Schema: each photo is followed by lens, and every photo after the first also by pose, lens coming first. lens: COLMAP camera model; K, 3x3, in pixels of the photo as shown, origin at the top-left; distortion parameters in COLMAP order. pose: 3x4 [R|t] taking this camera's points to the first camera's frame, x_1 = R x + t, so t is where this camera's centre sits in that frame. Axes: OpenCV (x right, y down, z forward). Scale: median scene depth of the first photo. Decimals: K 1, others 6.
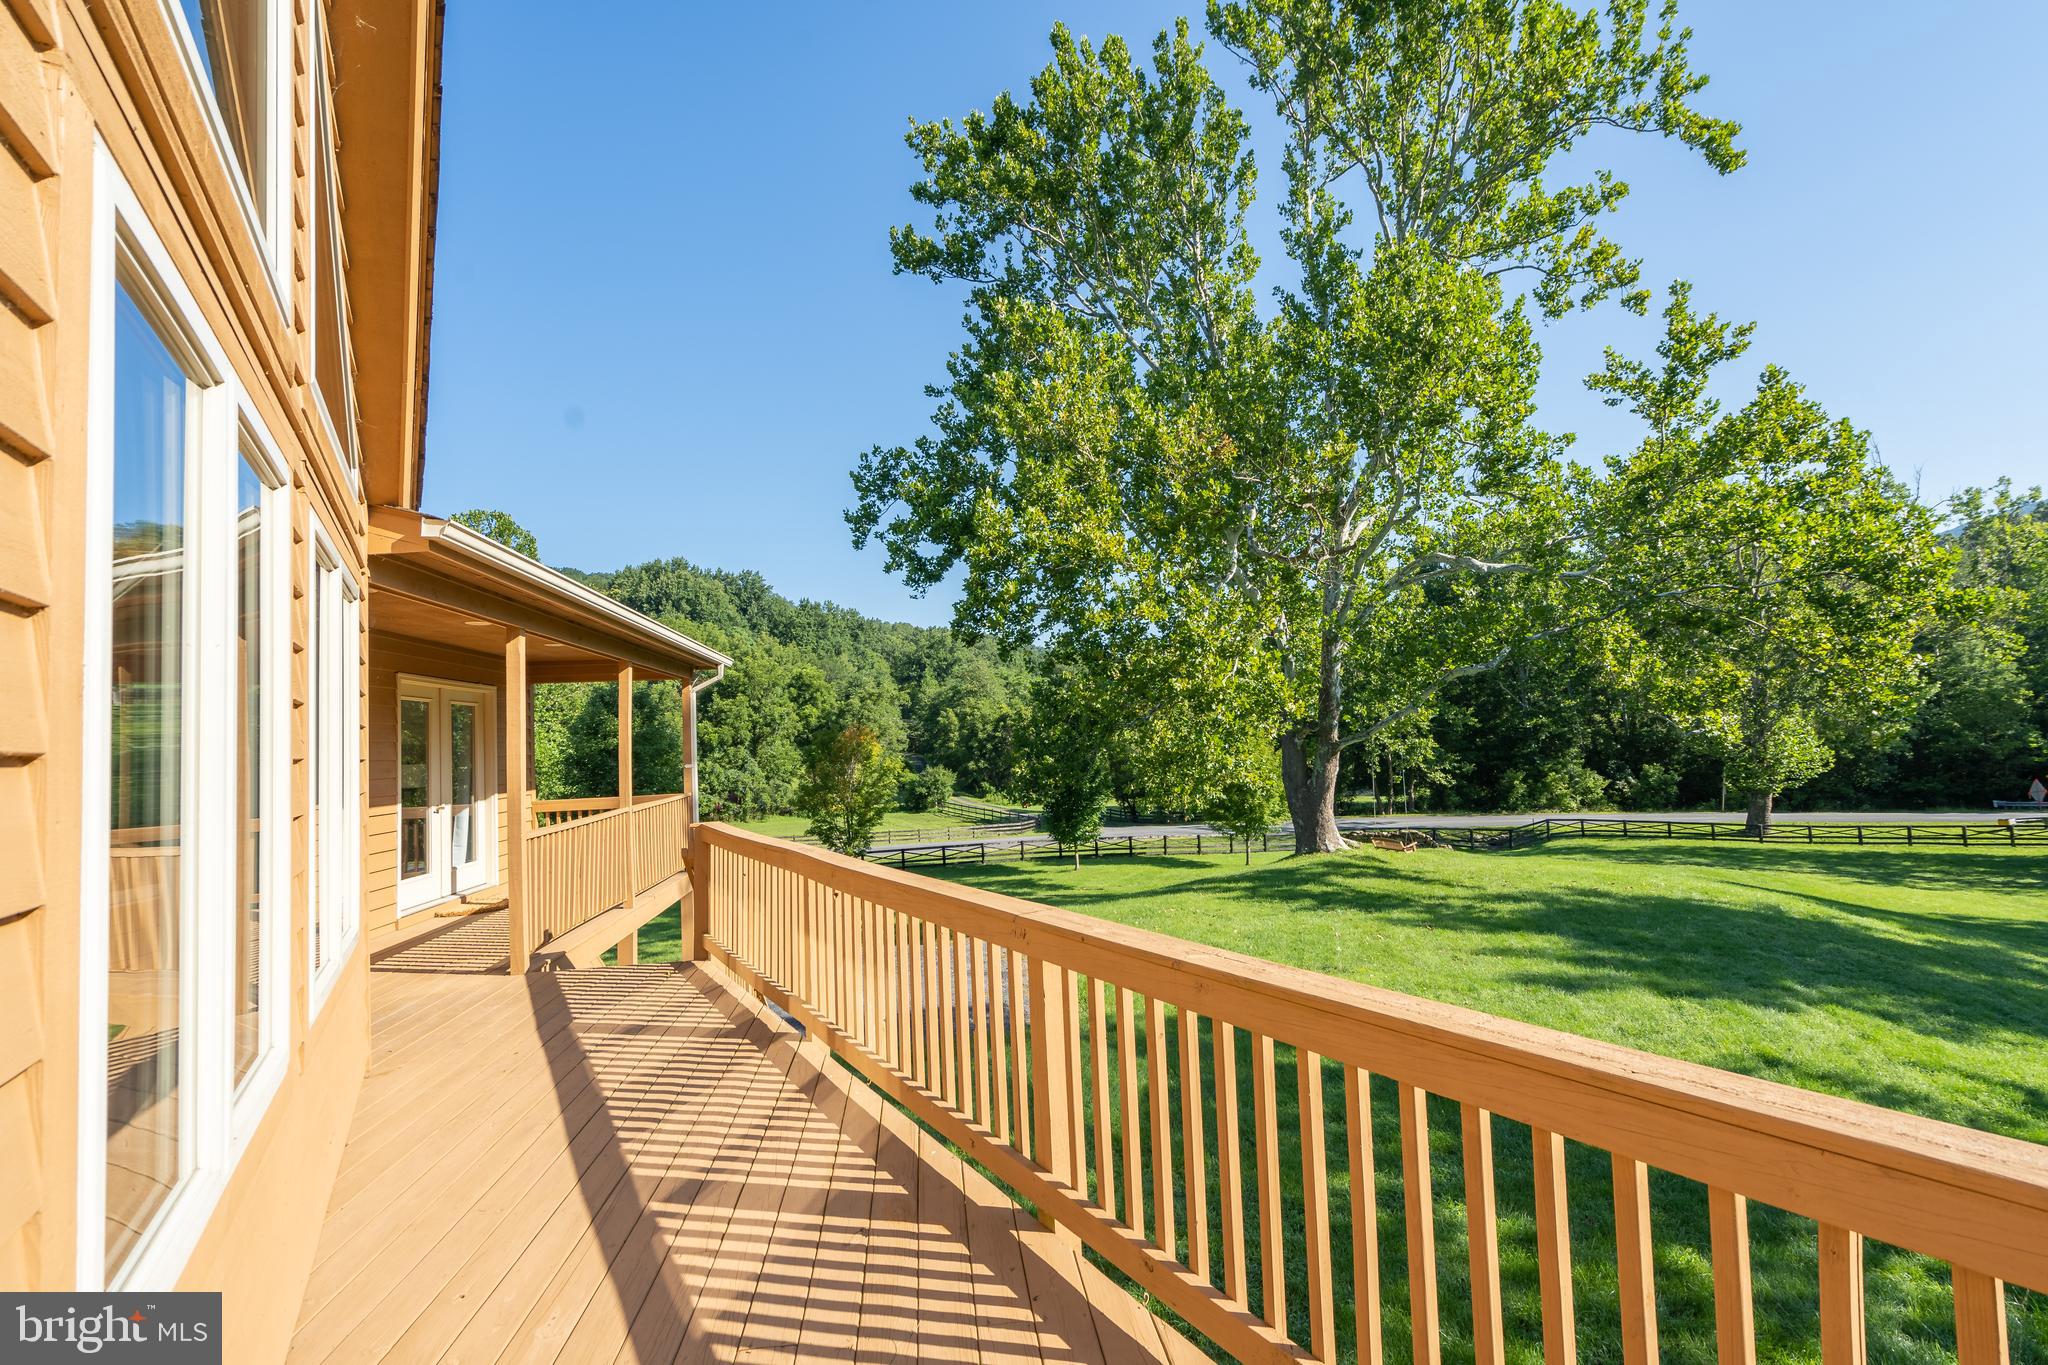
lens RADIAL K [[937.3, 0, 1018.2], [0, 937.3, 688.8], [0, 0, 1]] dist [-0.001504, 0.001231]
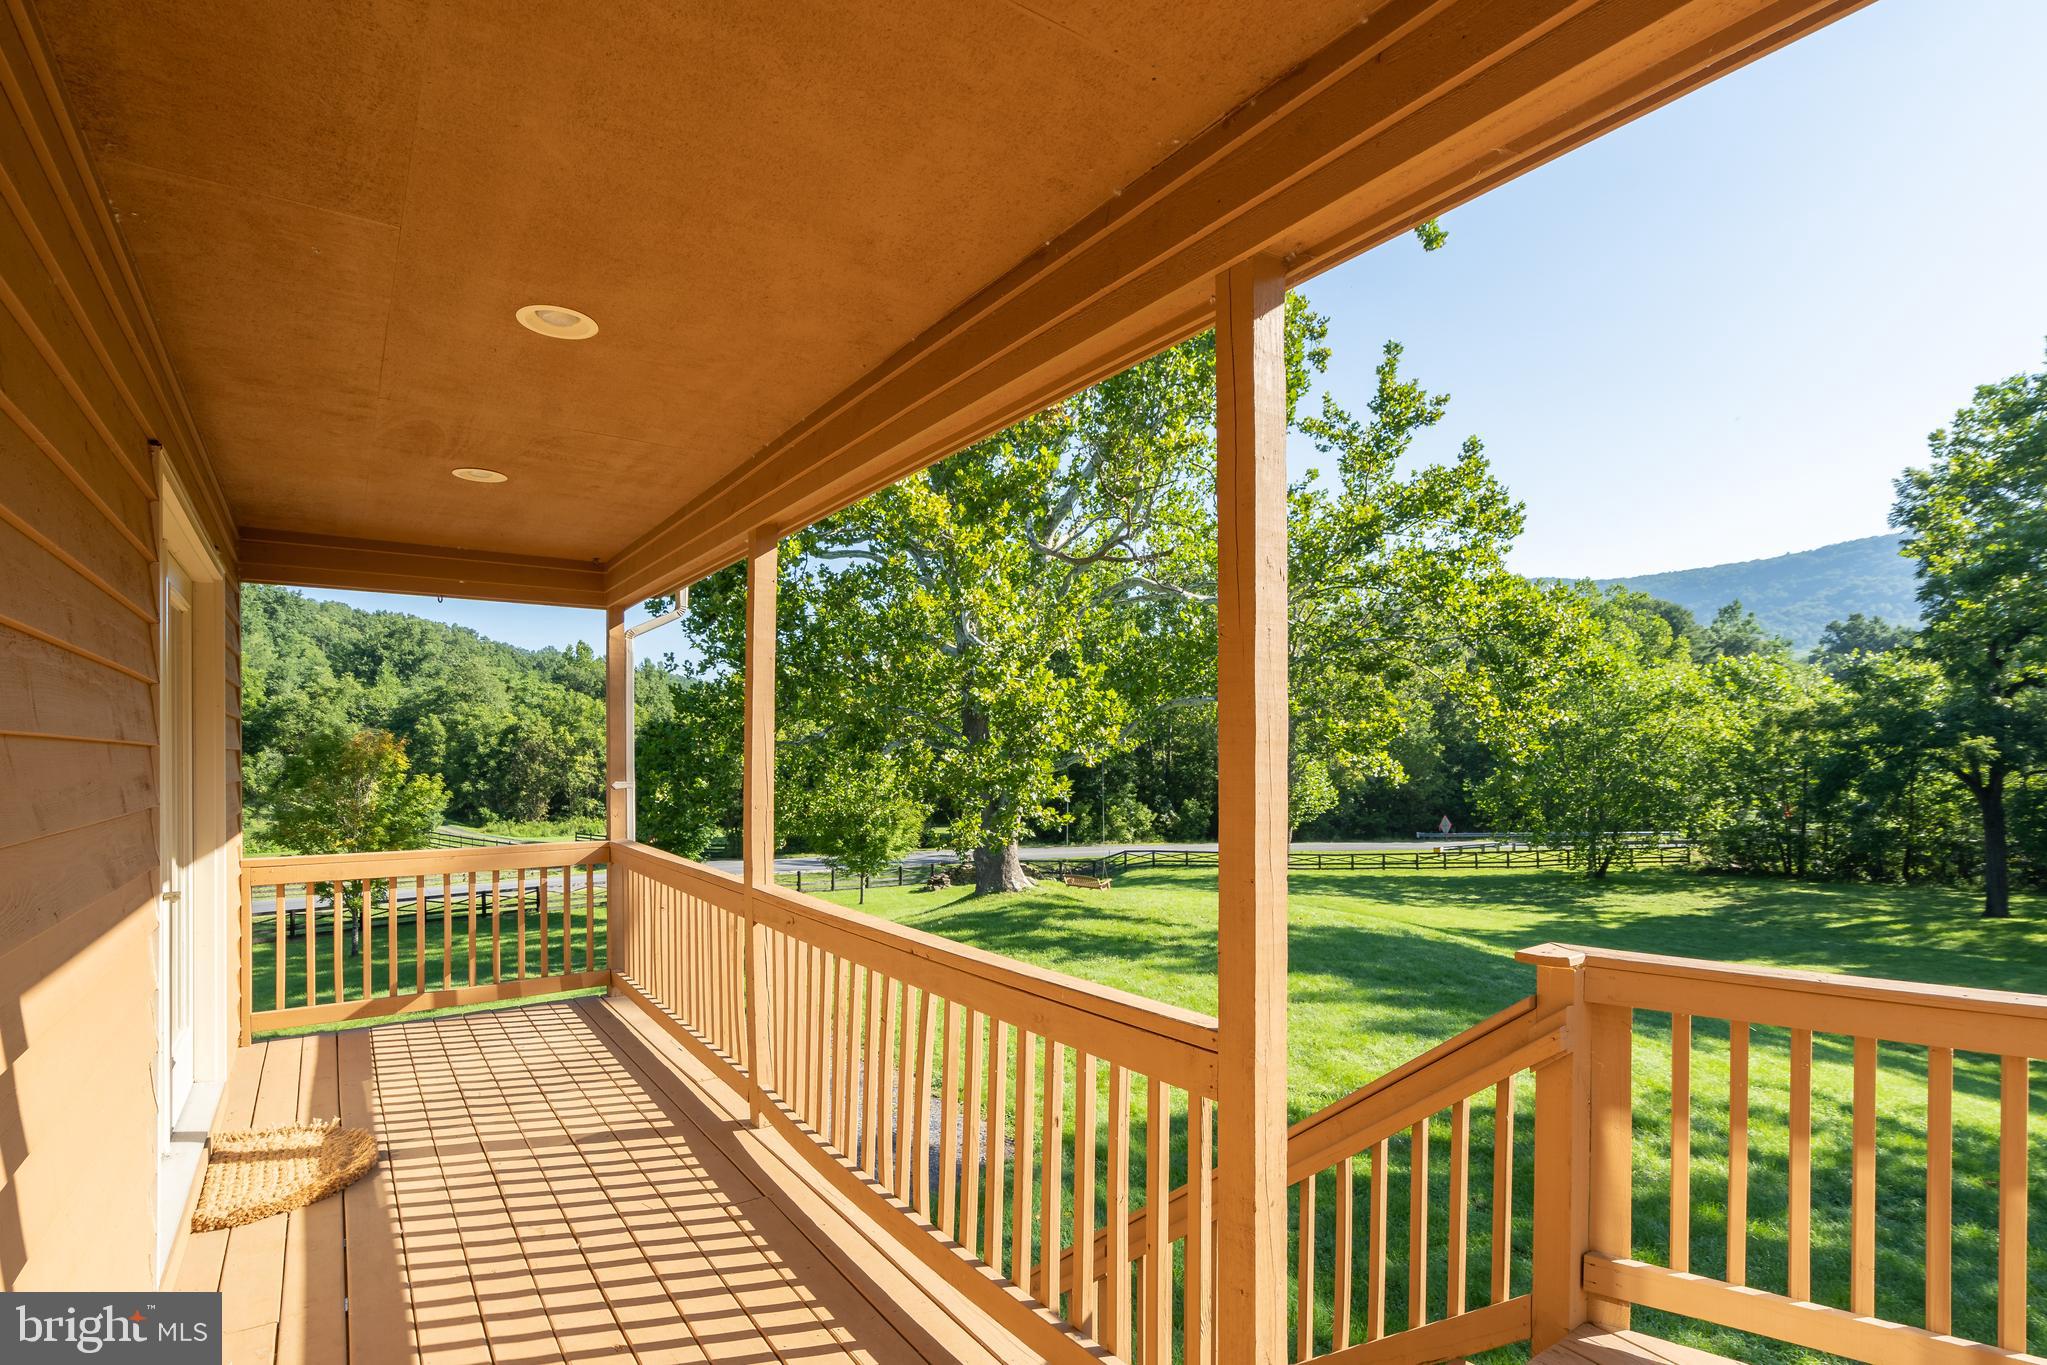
lens RADIAL K [[993.7, 0, 982.6], [0, 993.7, 753.7], [0, 0, 1]] dist [-0.001784, 0.000972]
pose [[0.889703, 0.036385, 0.455088, -0.087917], [-0.055823, 0.998009, 0.029343, 0.007855], [-0.453115, -0.051511, 0.889963, 0.091230]]
